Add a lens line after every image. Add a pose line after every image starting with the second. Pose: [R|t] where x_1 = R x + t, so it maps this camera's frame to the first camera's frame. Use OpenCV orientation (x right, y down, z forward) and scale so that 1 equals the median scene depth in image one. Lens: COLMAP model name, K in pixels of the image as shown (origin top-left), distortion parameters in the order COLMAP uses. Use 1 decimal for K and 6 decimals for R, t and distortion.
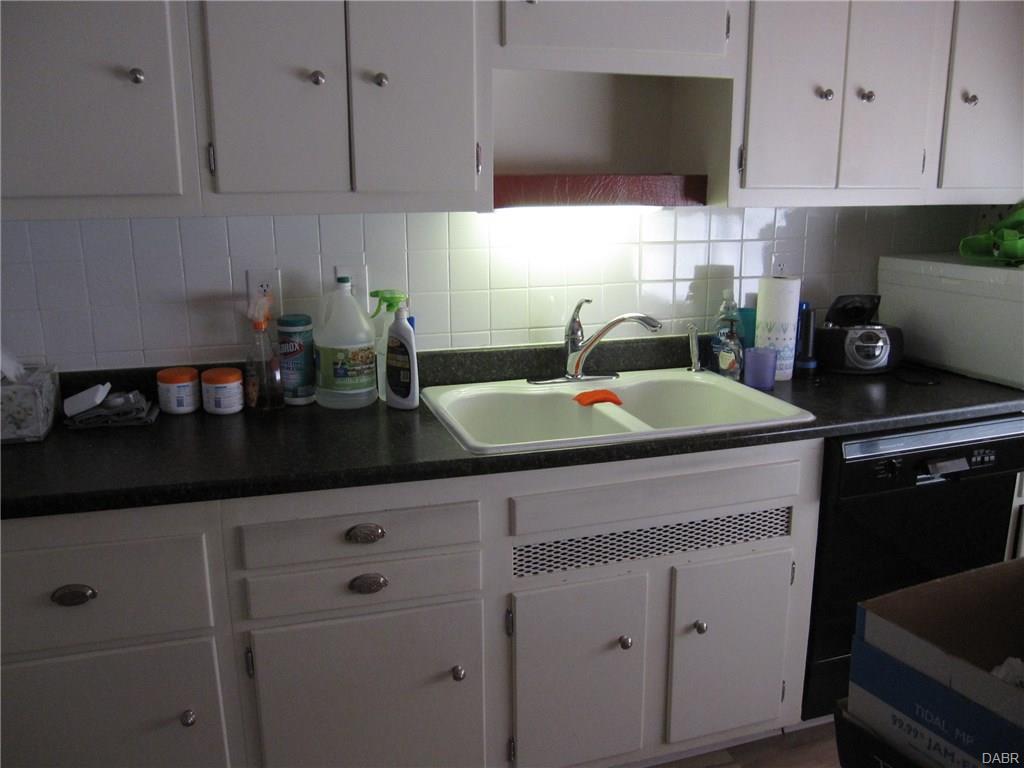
lens RADIAL K [[843.5, 0, 512.0], [0, 843.5, 384.0], [0, 0, 1]] dist [-0.080810, 0.055001]
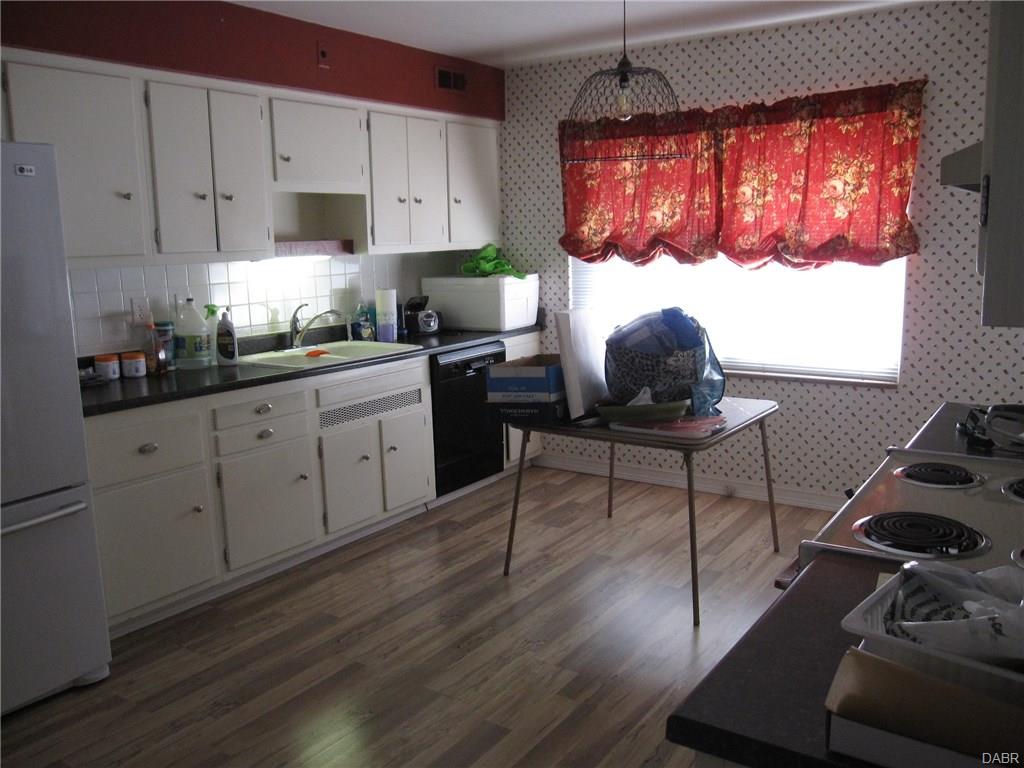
lens RADIAL K [[843.5, 0, 512.0], [0, 843.5, 384.0], [0, 0, 1]] dist [-0.080810, 0.055001]
pose [[0.798138, -0.117470, 0.590912, -0.740650], [0.158912, 0.987121, -0.018406, 0.205344], [-0.581139, 0.108594, 0.806526, -0.873108]]
